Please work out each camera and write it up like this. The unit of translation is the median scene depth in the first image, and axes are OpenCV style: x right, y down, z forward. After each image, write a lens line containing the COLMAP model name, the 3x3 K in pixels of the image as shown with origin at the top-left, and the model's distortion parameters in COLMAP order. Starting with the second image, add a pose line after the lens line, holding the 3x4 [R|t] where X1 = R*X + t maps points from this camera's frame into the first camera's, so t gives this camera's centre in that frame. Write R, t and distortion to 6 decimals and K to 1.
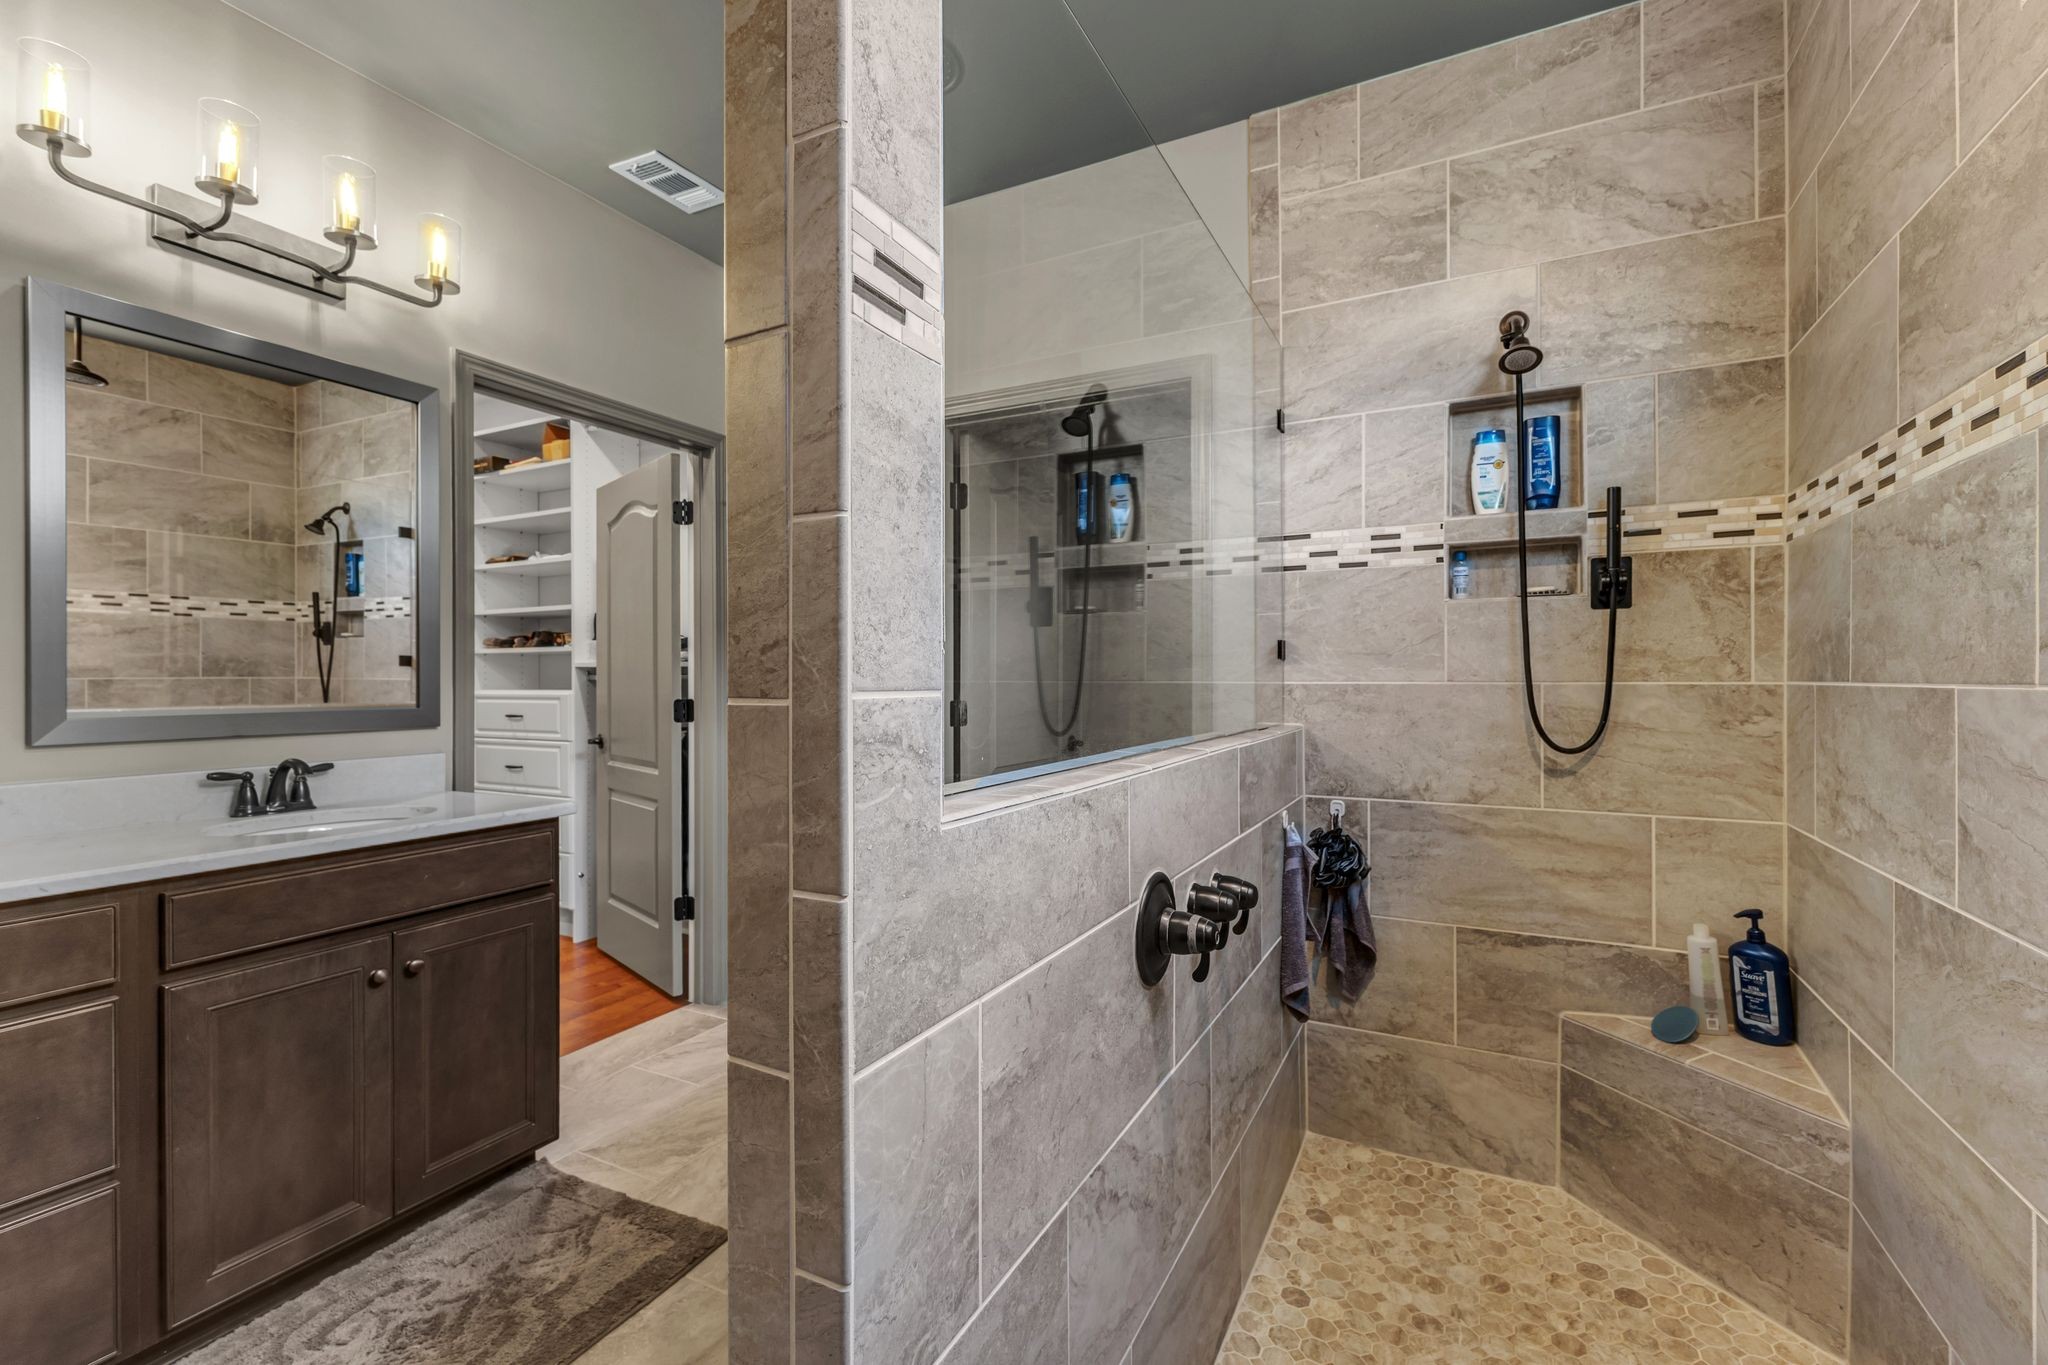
lens RADIAL K [[893.9, 0, 1024.0], [0, 893.9, 682.5], [0, 0, 1]] dist [0.002174, -0.000231]
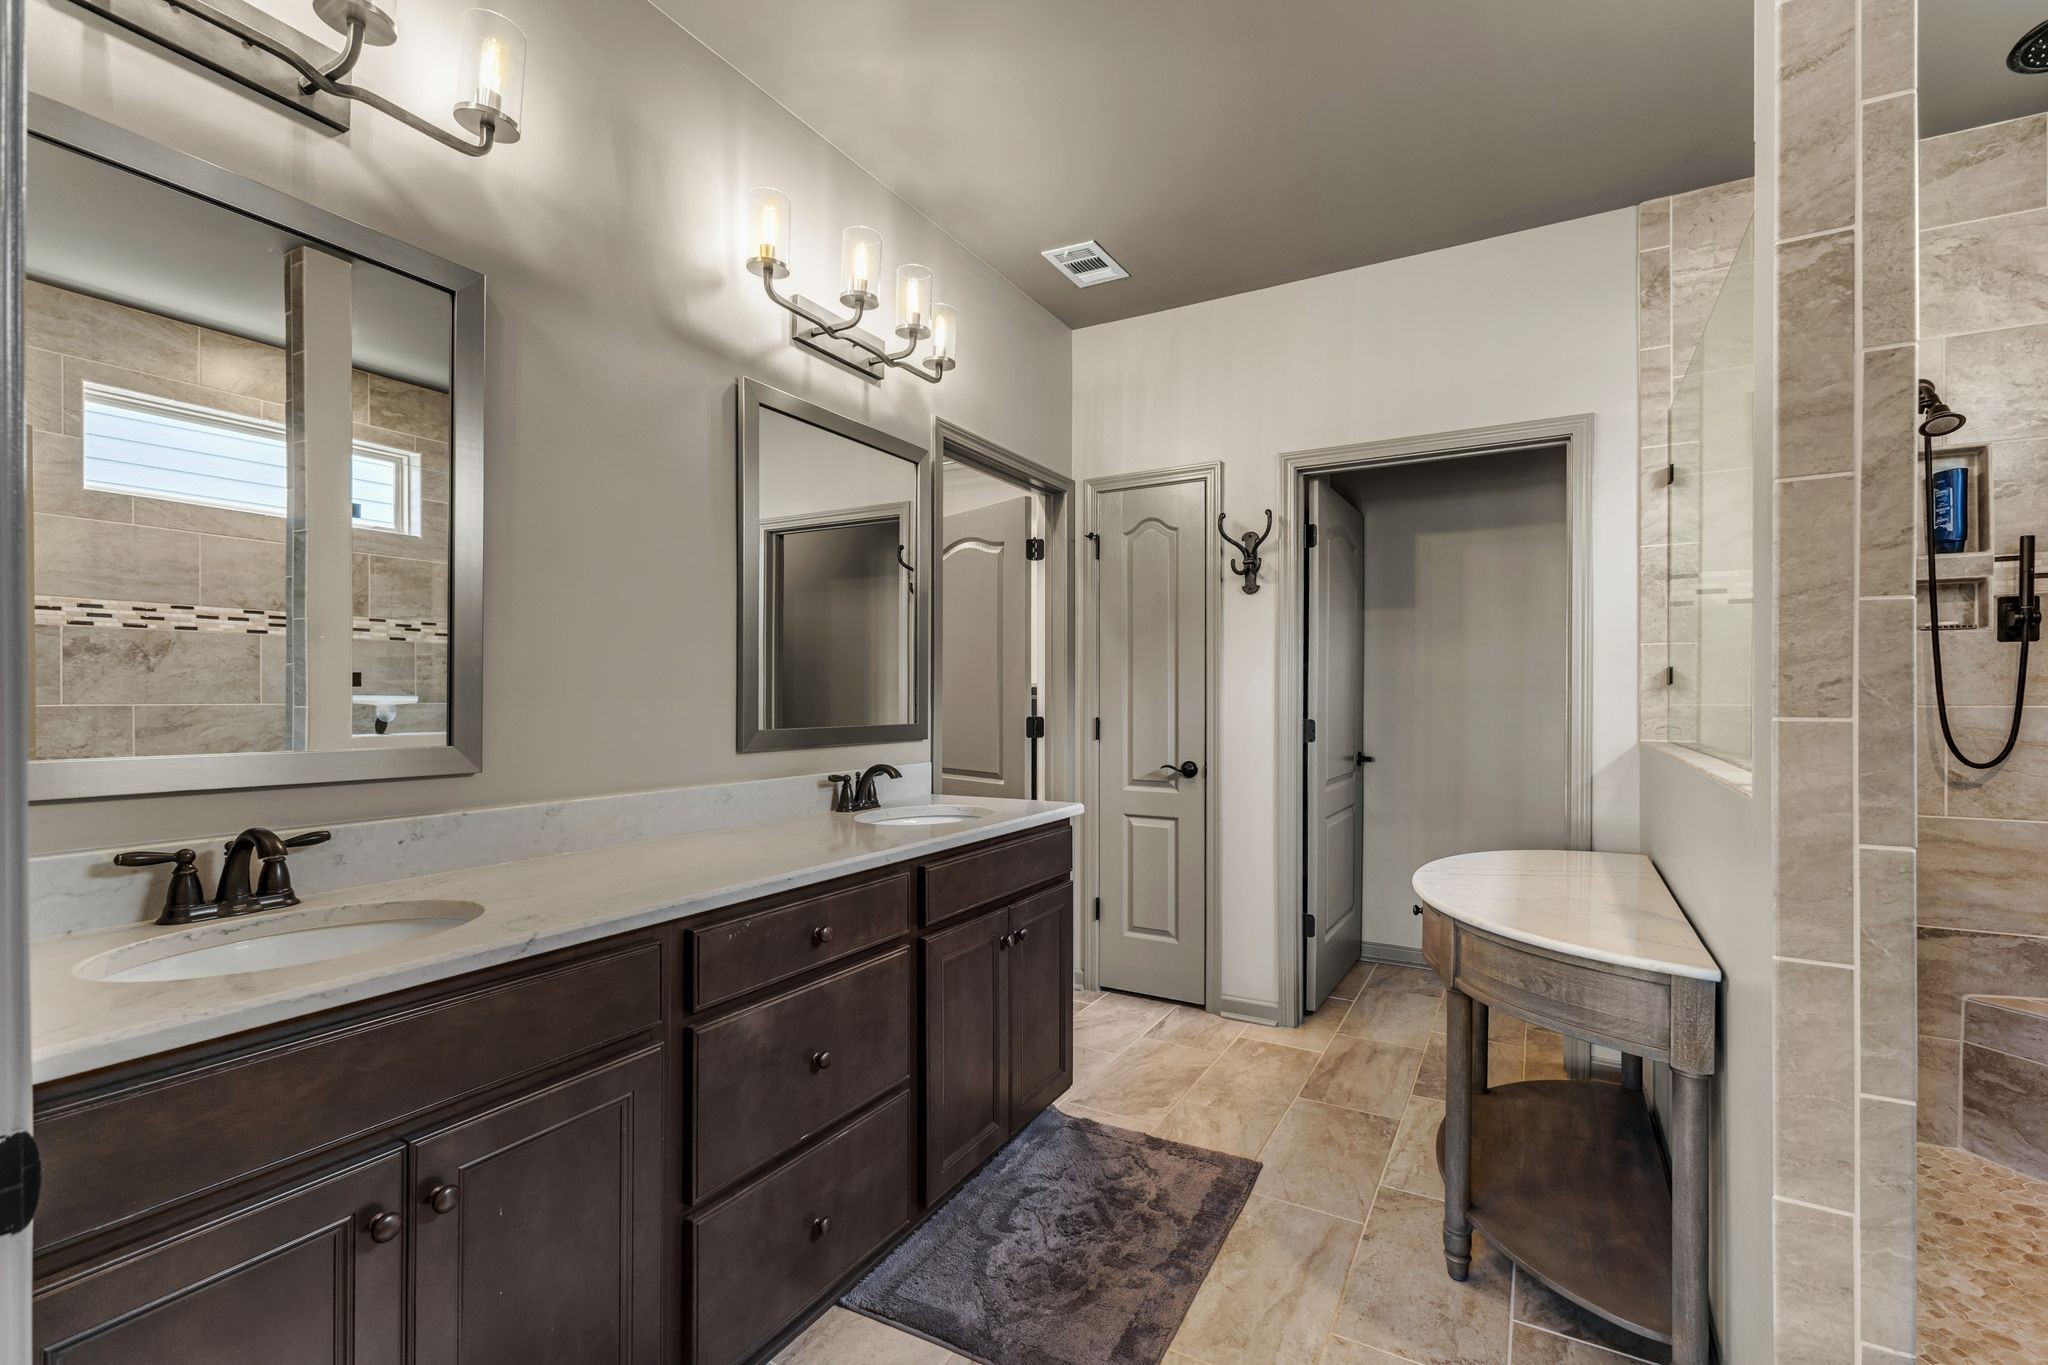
lens RADIAL K [[901.1, 0, 1022.8], [0, 901.1, 700.8], [0, 0, 1]] dist [0.001912, -0.003567]
pose [[0.998822, 0.004299, -0.048338, -0.550412], [-0.004294, 0.999991, 0.000206, -0.001701], [0.048338, 0.000002, 0.998831, -0.203319]]
